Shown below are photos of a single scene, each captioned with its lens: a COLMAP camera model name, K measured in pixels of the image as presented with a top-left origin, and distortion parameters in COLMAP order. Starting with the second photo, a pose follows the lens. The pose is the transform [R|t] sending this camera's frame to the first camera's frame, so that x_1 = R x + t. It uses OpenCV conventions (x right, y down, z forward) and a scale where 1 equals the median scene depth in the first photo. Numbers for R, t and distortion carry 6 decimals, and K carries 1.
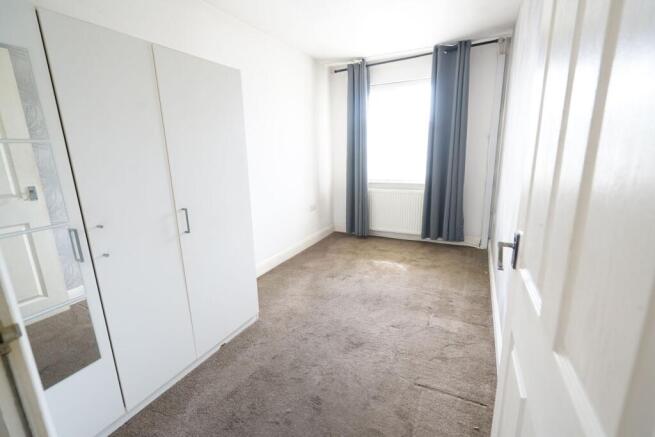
lens RADIAL K [[299.6, 0, 326.5], [0, 299.6, 216.5], [0, 0, 1]] dist [-0.001106, 0.003987]
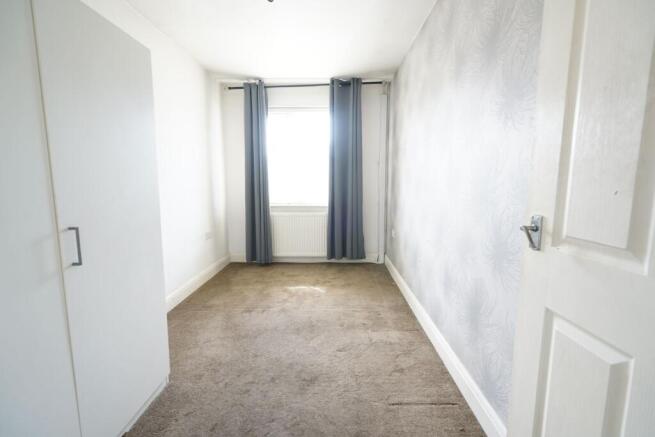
lens RADIAL K [[299.6, 0, 328.0], [0, 299.6, 217.2], [0, 0, 1]] dist [-0.001106, 0.003987]
pose [[0.896301, -0.027164, 0.442613, -0.150346], [0.075338, 0.992940, -0.091623, 0.029386], [-0.437000, 0.115468, 0.892019, 0.103816]]
